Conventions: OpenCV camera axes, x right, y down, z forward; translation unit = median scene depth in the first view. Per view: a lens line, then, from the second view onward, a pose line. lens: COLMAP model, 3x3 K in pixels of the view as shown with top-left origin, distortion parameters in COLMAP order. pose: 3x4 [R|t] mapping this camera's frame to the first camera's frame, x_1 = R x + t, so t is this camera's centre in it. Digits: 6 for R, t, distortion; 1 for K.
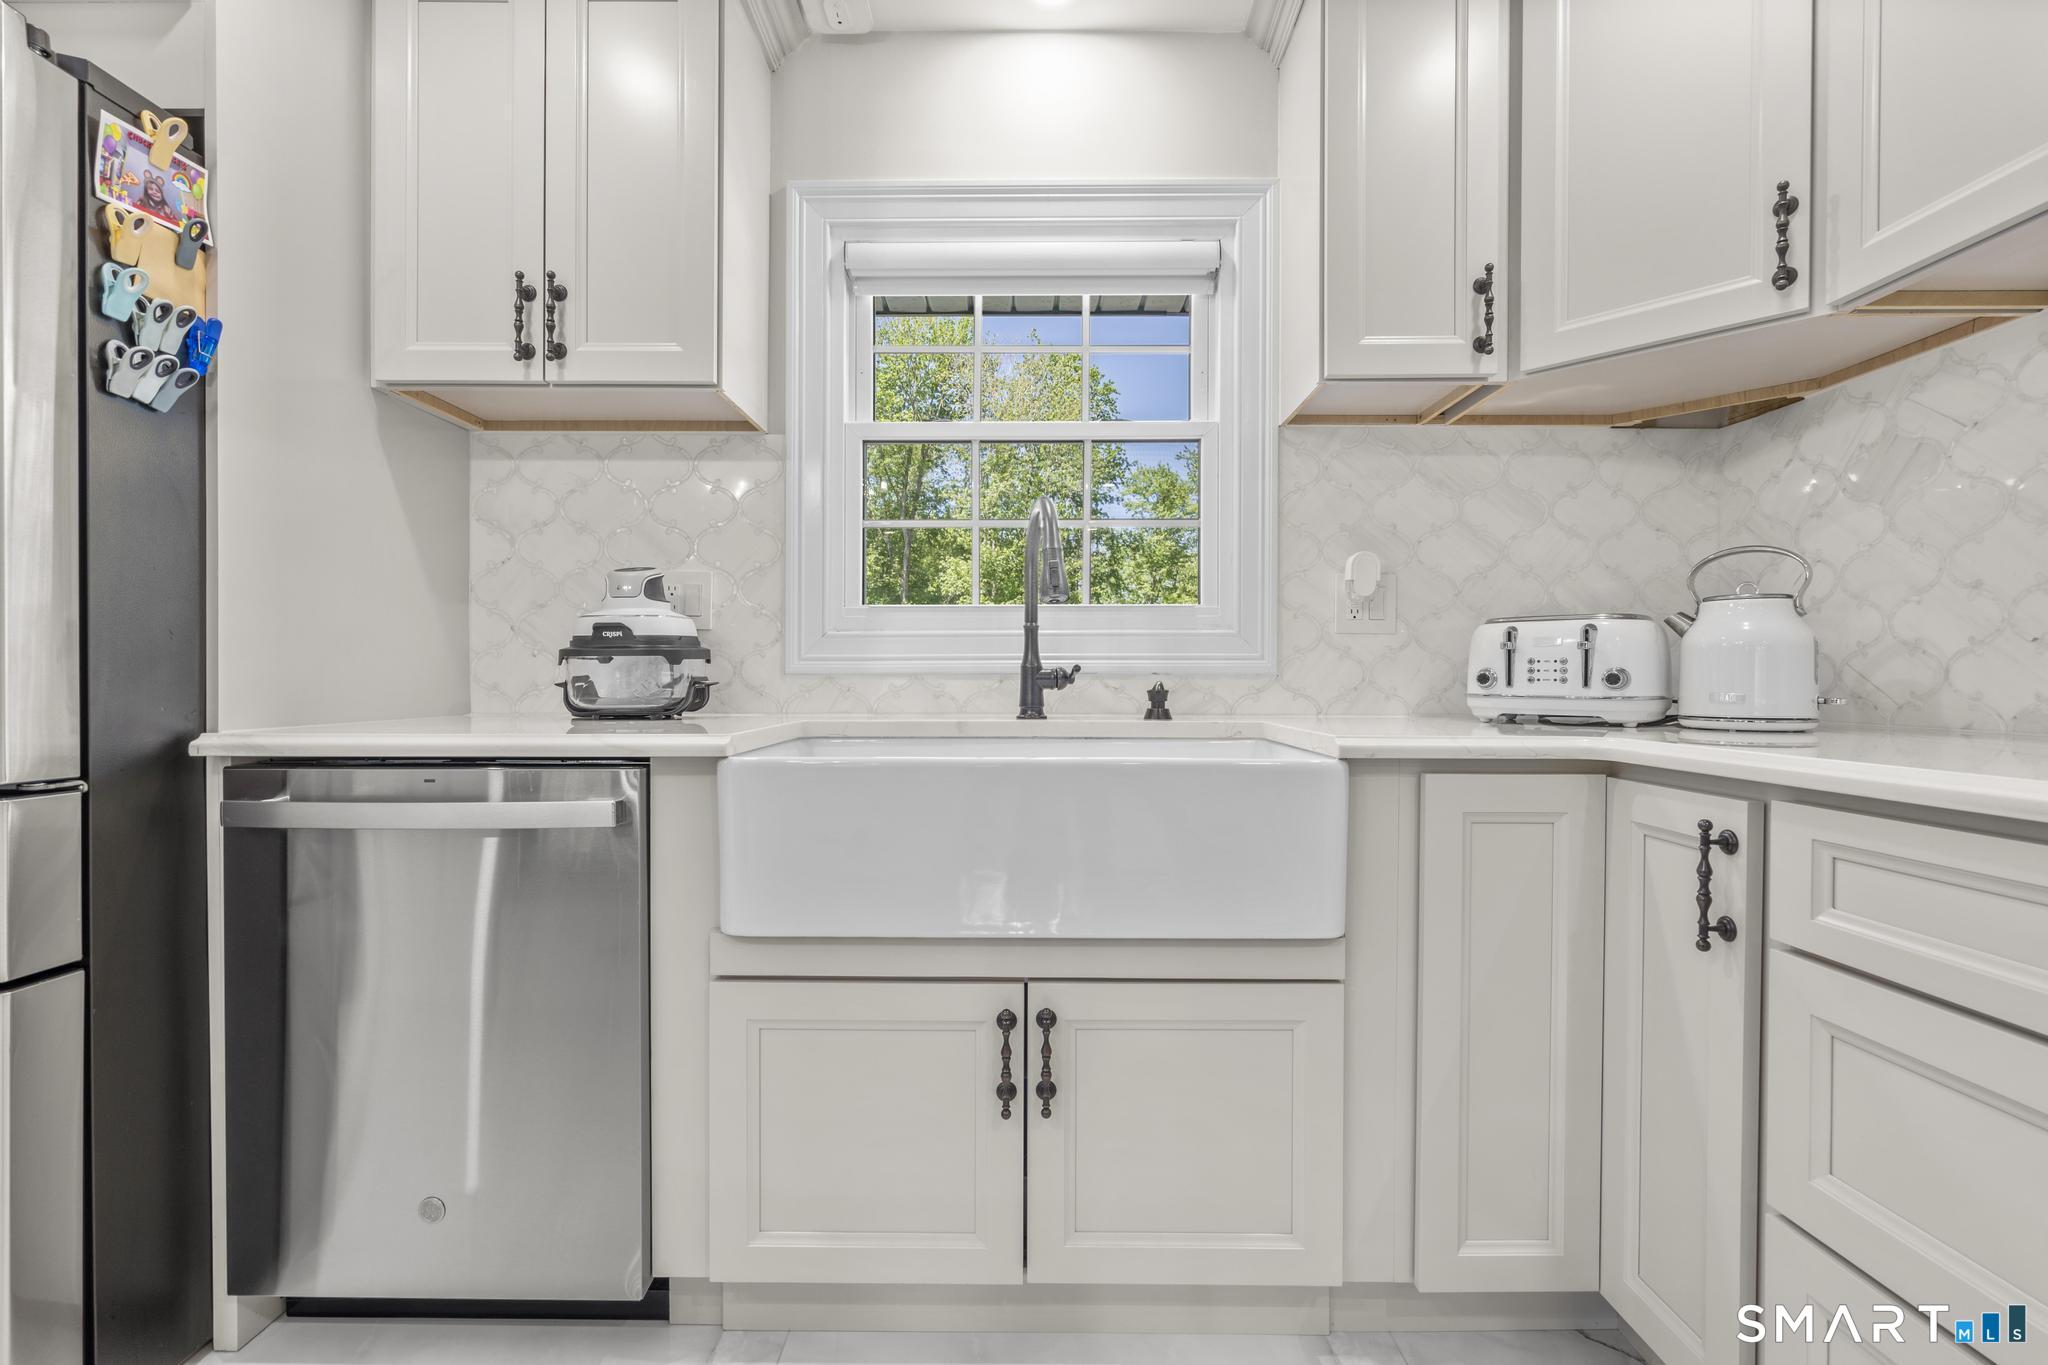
lens RADIAL K [[927.3, 0, 1031.2], [0, 927.3, 685.7], [0, 0, 1]] dist [-0.000827, 0.000679]
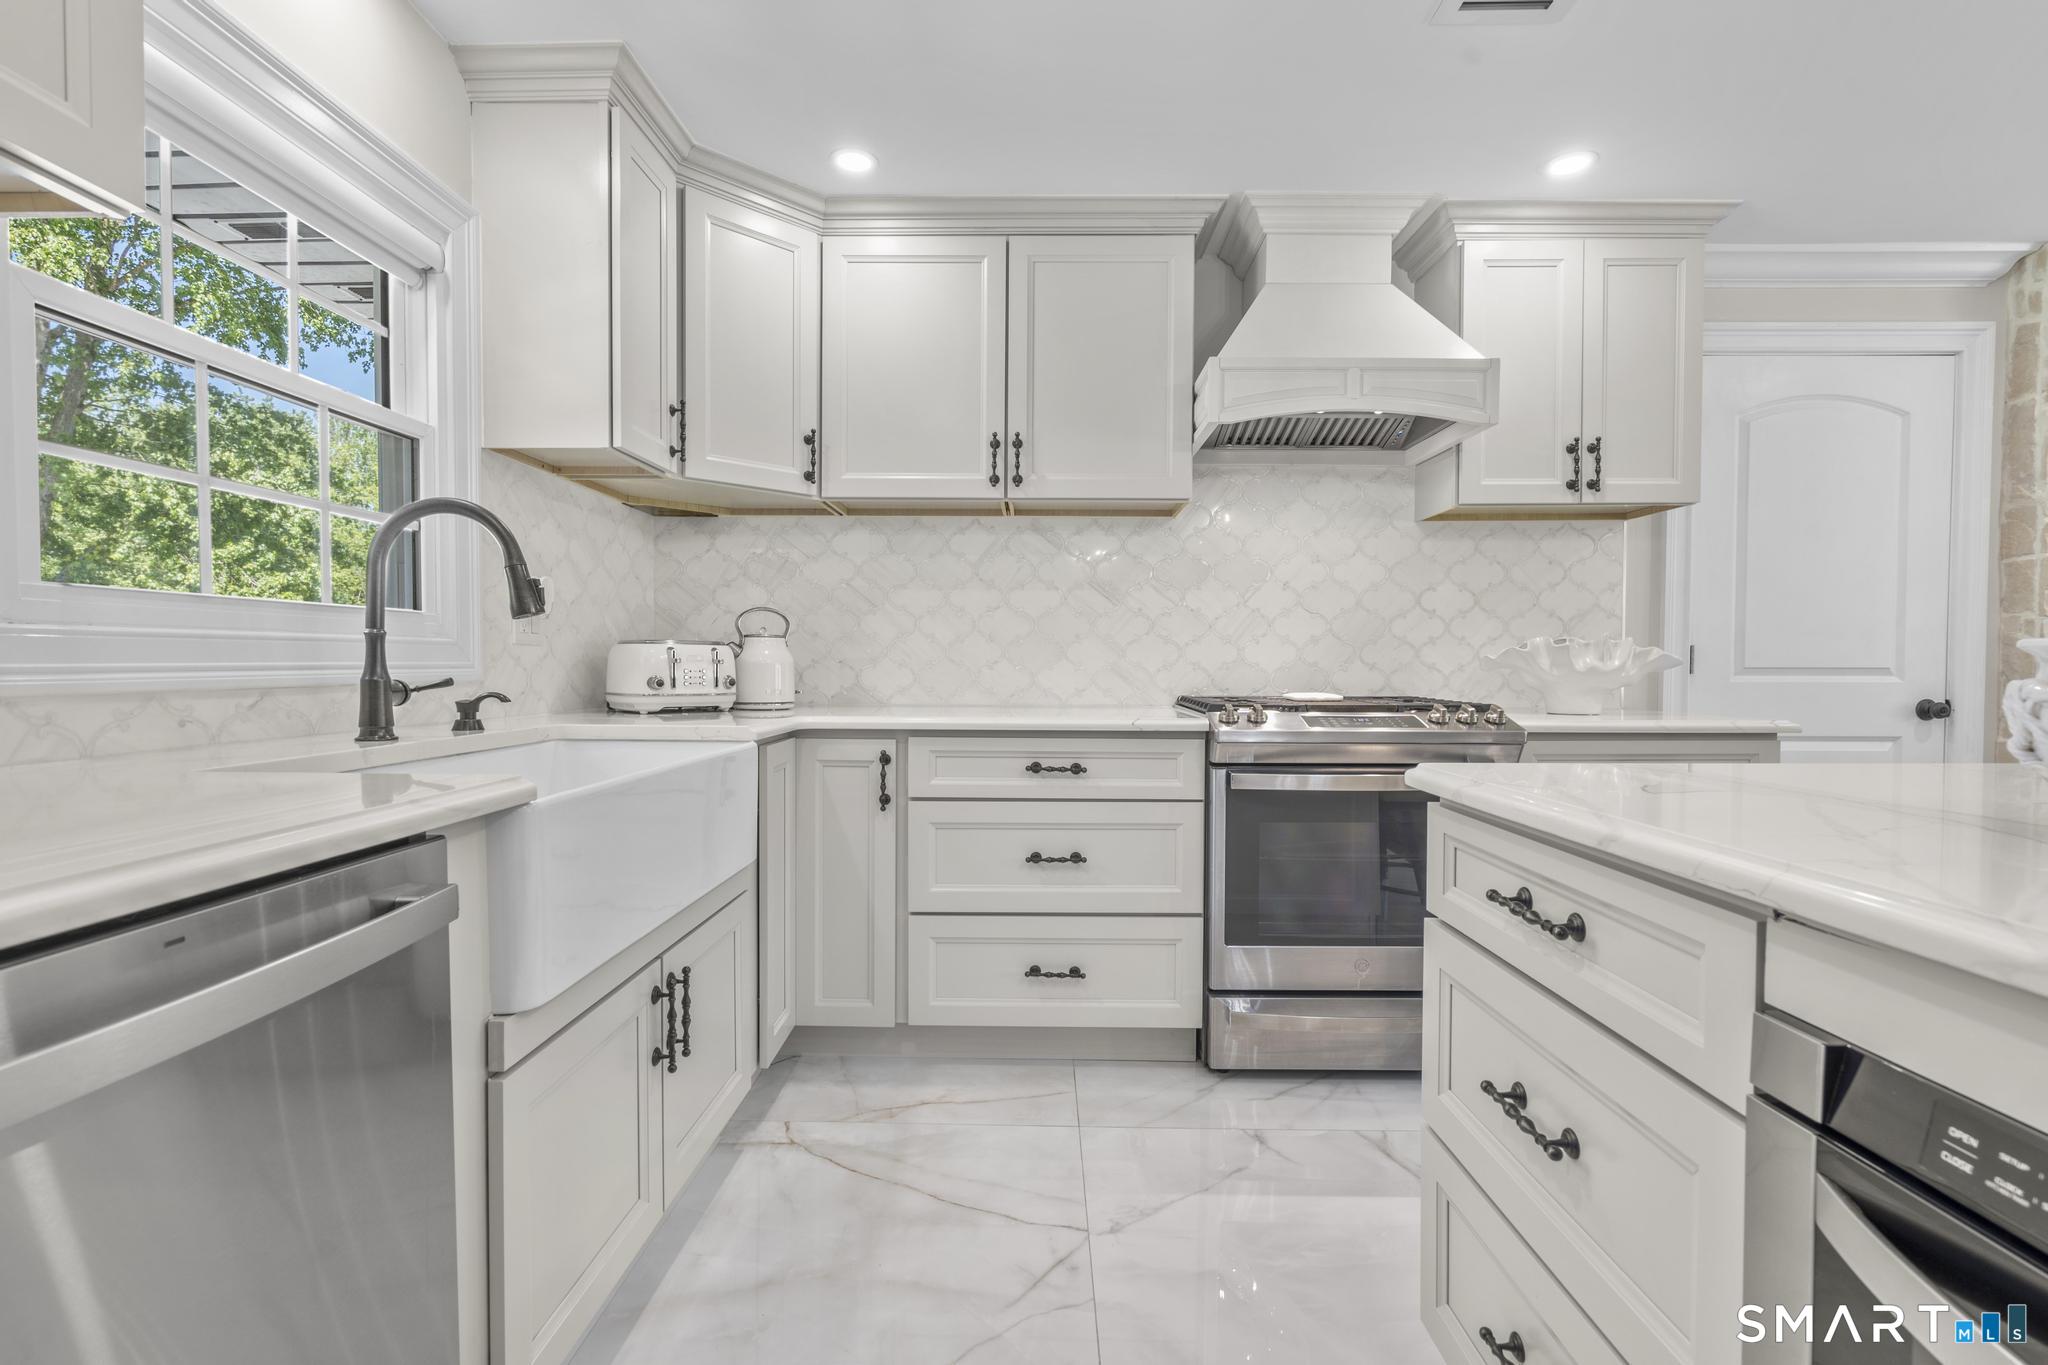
lens RADIAL K [[927.3, 0, 1021.4], [0, 927.3, 682.1], [0, 0, 1]] dist [-0.000827, 0.000679]
pose [[0.003678, -0.020323, 0.999787, -0.850519], [0.003900, 0.999786, 0.020309, -0.033165], [-0.999986, 0.003824, 0.003757, 0.408680]]
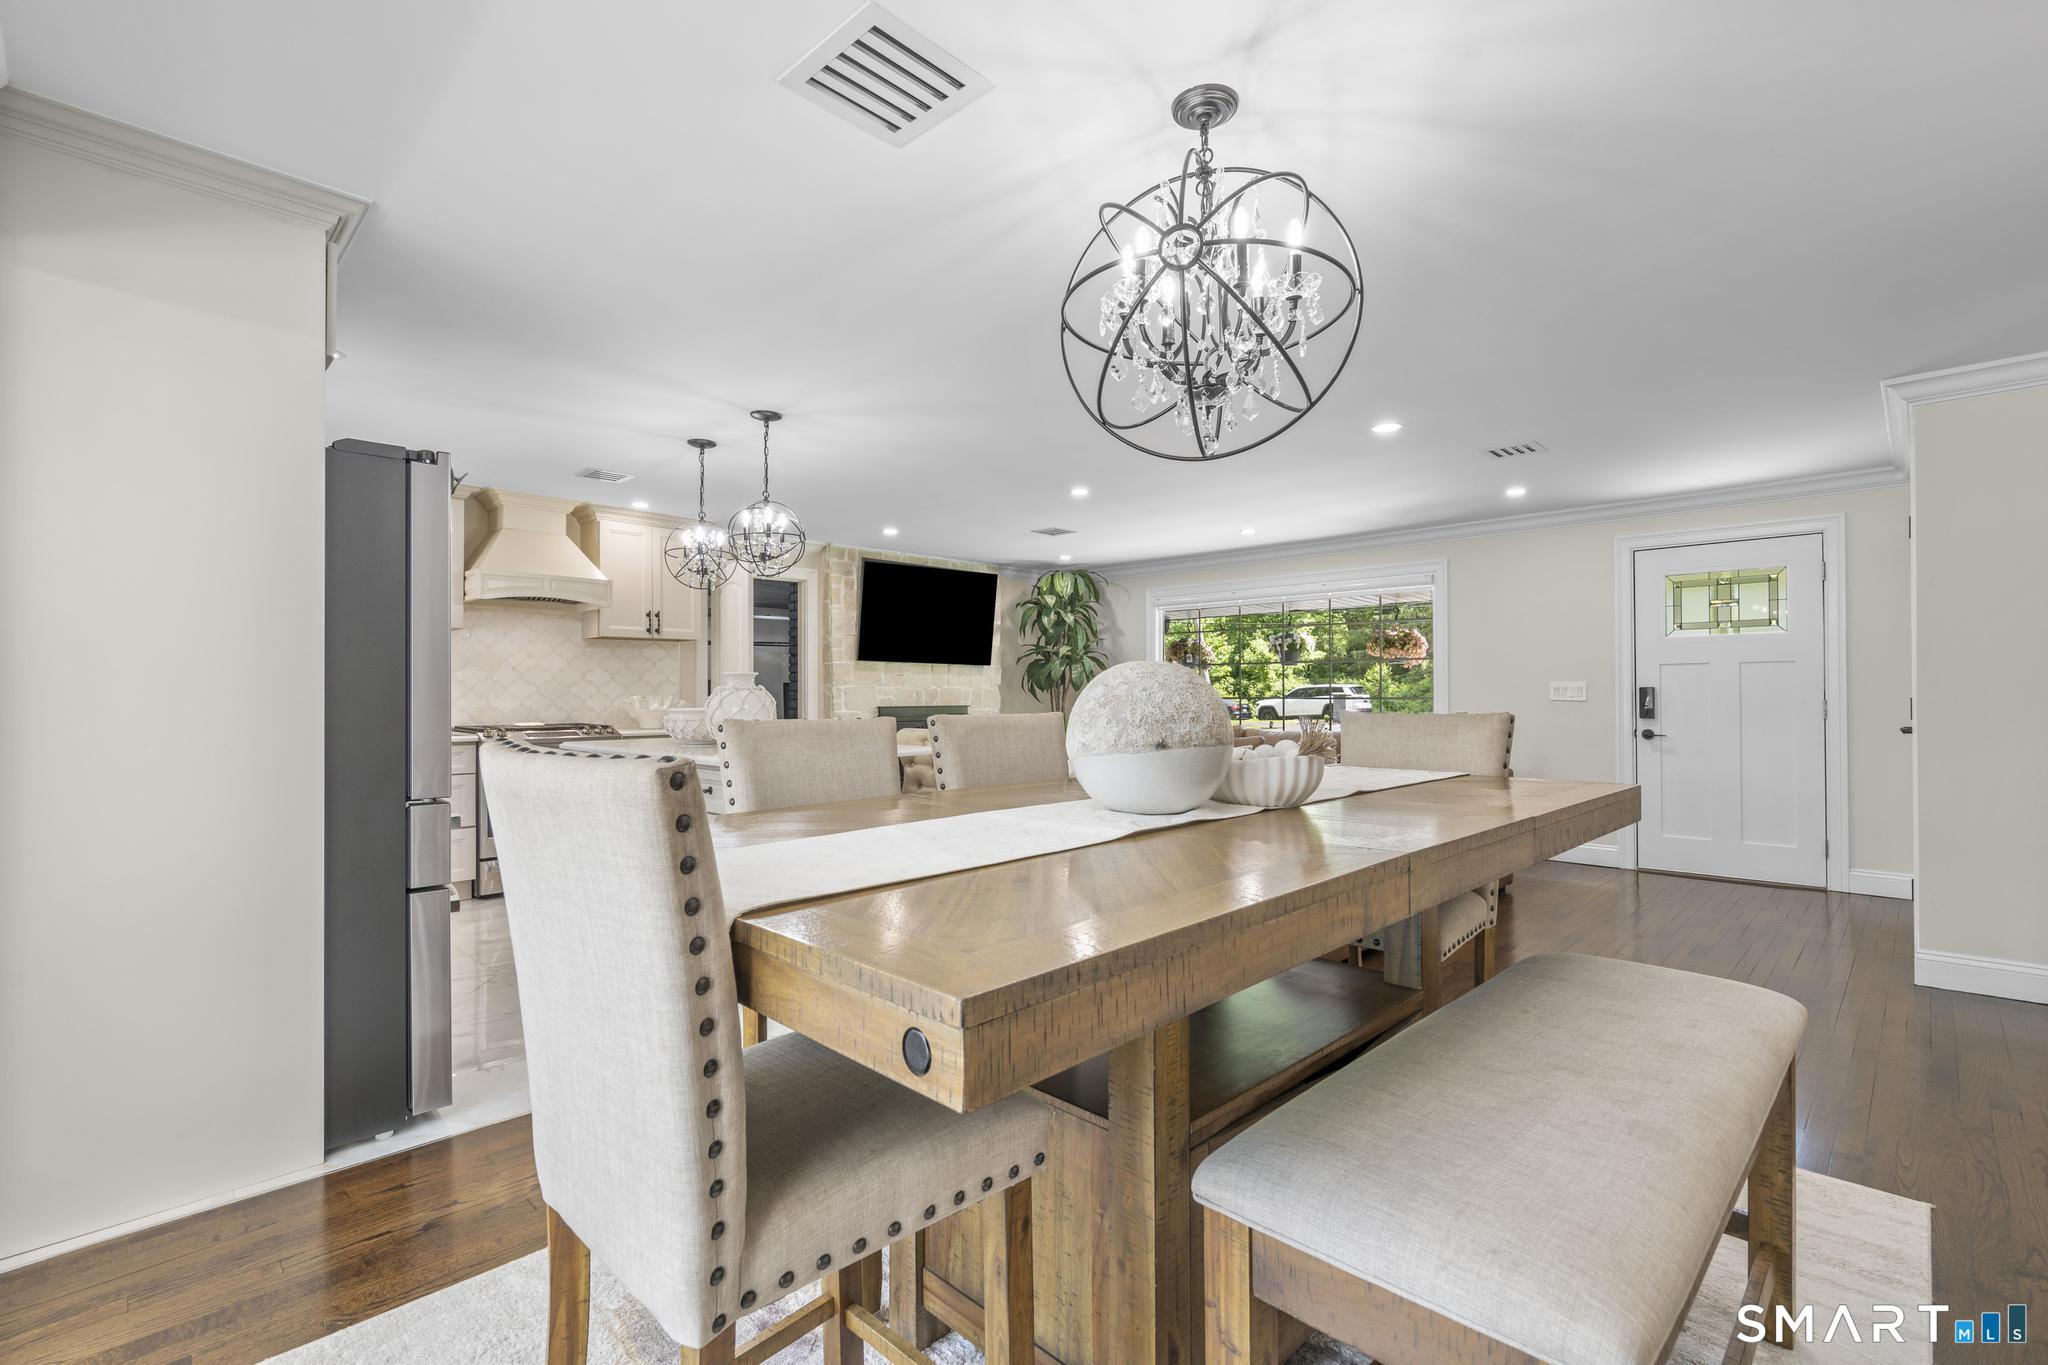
lens RADIAL K [[927.3, 0, 1029.7], [0, 927.3, 681.6], [0, 0, 1]] dist [-0.000827, 0.000679]
pose [[-0.716376, 0.011068, 0.697627, -2.553872], [0.009615, 0.999936, -0.005992, -0.081884], [-0.697648, 0.002415, -0.716436, 0.946347]]
